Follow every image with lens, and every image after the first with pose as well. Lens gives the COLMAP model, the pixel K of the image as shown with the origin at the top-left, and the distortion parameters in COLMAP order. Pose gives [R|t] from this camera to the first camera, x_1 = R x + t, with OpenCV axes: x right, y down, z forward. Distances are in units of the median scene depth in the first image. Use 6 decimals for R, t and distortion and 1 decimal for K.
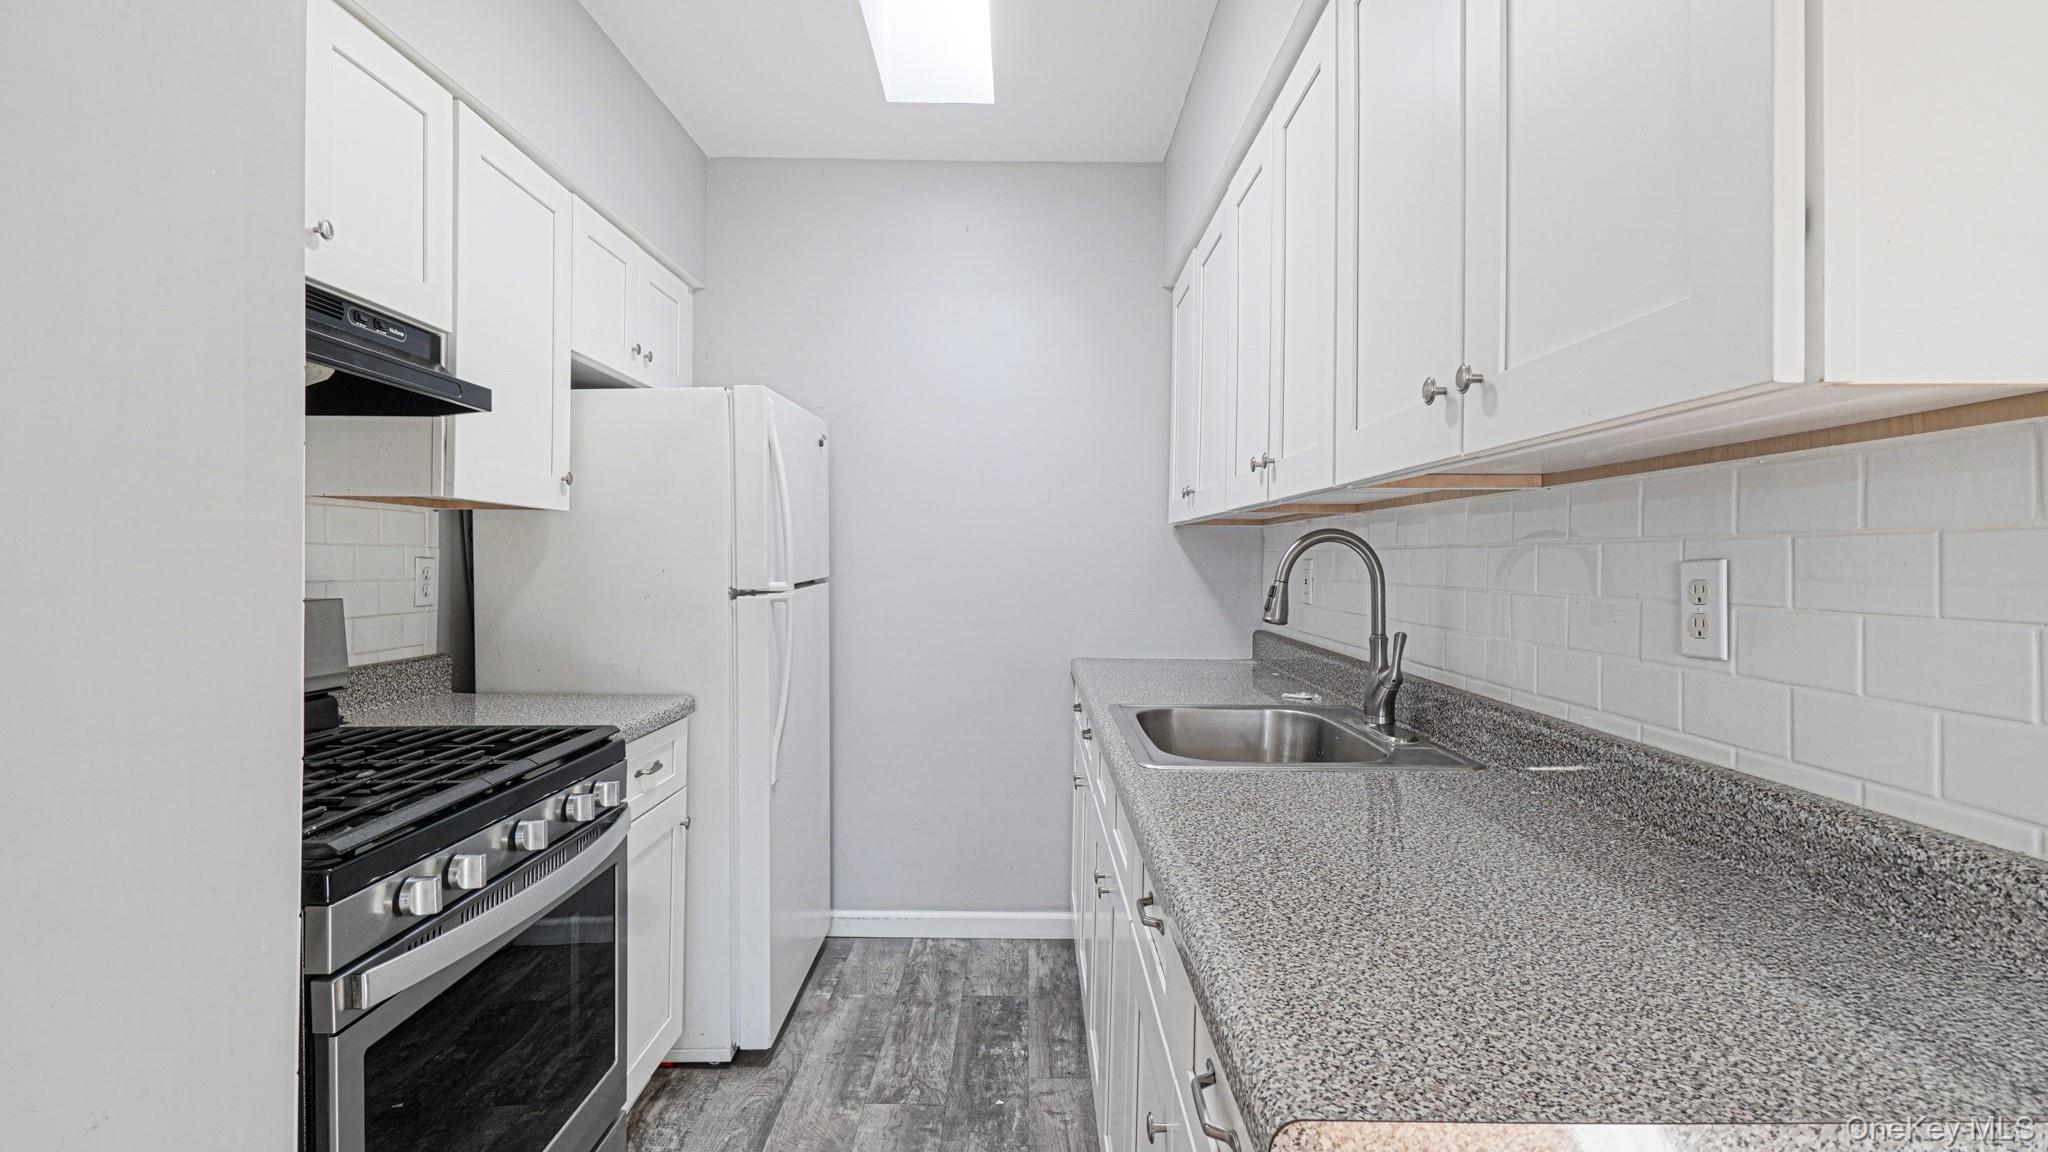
lens RADIAL K [[874.7, 0, 1016.9], [0, 874.7, 571.4], [0, 0, 1]] dist [-0.003561, -0.000660]
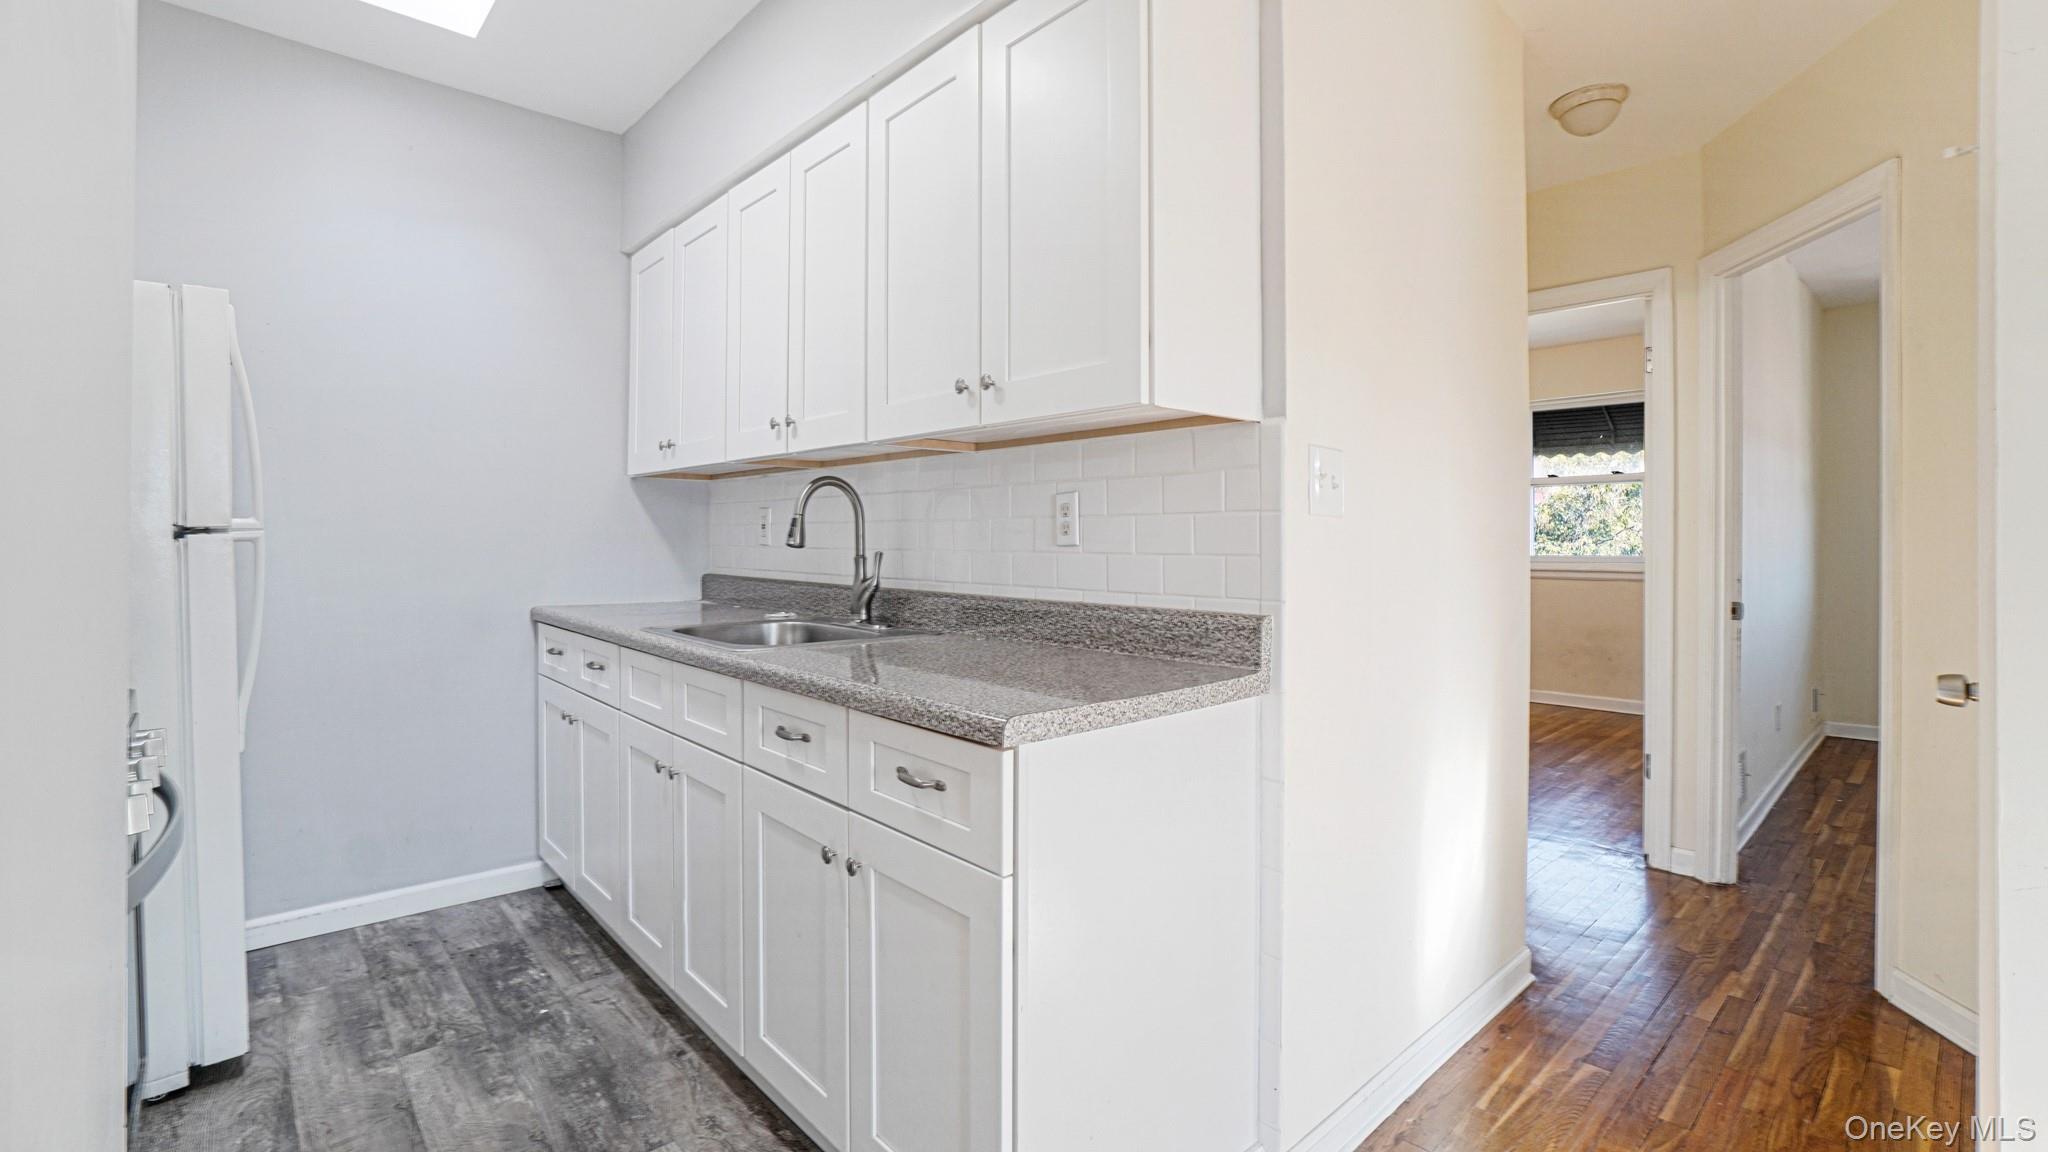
lens RADIAL K [[889.8, 0, 1031.2], [0, 889.8, 564.9], [0, 0, 1]] dist [-0.028048, 0.000122]
pose [[0.725151, -0.028372, 0.688005, -0.301004], [0.014295, 0.999556, 0.026153, 0.046899], [-0.688442, -0.009130, 0.725234, -0.168888]]
